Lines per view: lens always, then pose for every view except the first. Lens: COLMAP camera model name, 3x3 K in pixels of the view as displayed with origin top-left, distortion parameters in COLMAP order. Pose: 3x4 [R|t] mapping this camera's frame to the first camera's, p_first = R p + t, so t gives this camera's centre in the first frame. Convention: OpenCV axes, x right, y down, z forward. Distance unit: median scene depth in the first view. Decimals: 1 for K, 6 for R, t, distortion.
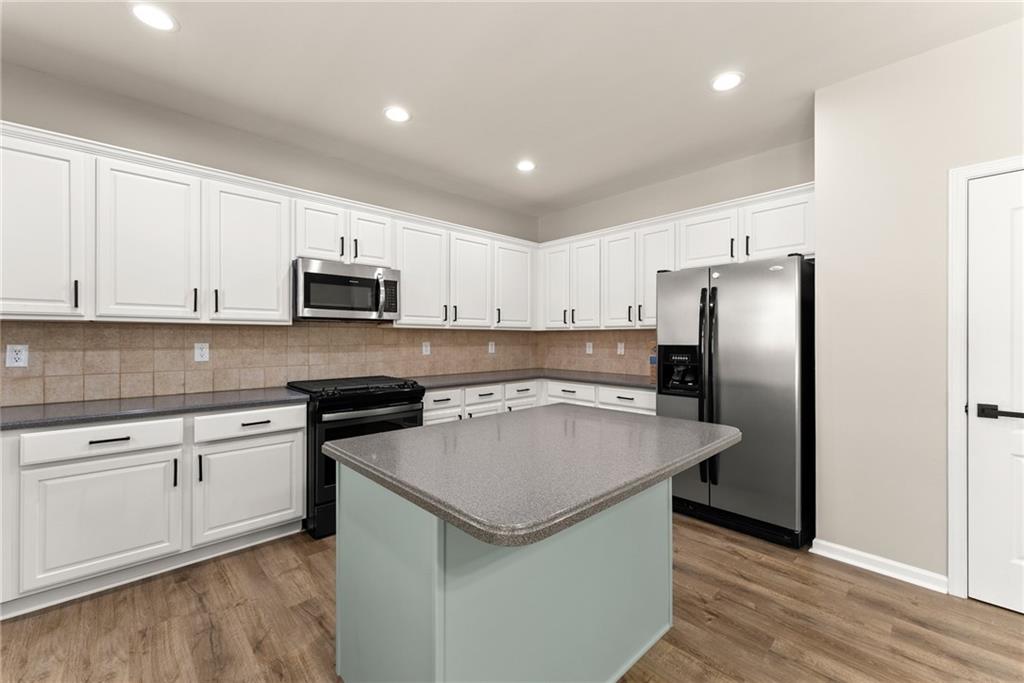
lens RADIAL K [[419.9, 0, 511.7], [0, 419.9, 336.8], [0, 0, 1]] dist [-0.002140, -0.000037]
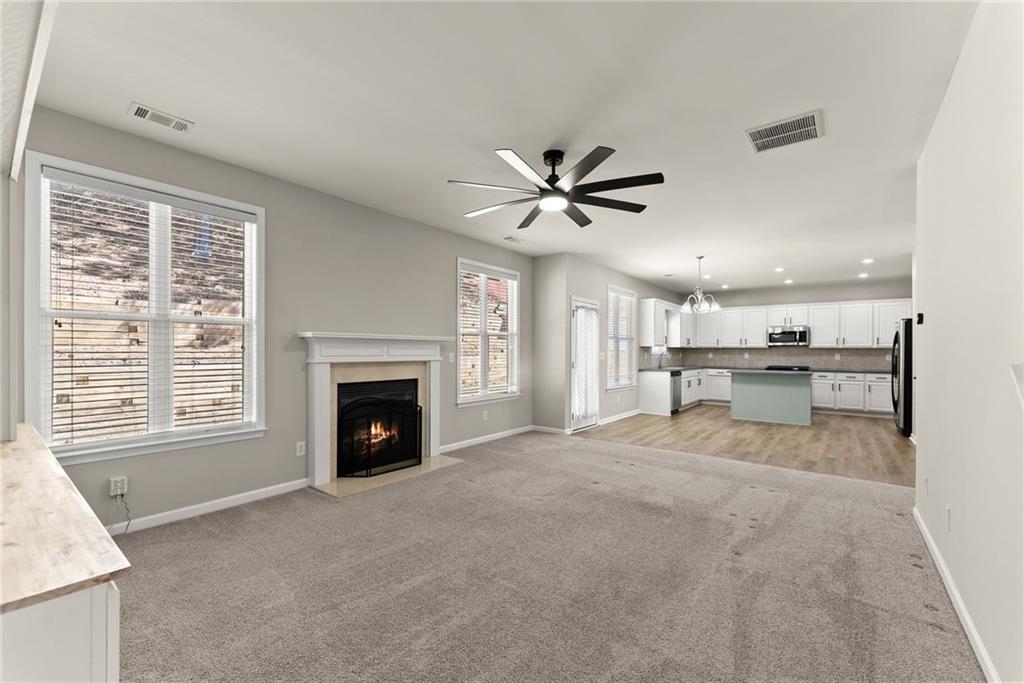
lens RADIAL K [[419.9, 0, 515.4], [0, 419.9, 348.9], [0, 0, 1]] dist [-0.002140, -0.000037]
pose [[0.140102, -0.007177, -0.990111, 2.229779], [-0.006074, 0.999949, -0.008108, 0.017915], [0.990119, 0.007150, 0.140051, -1.288906]]
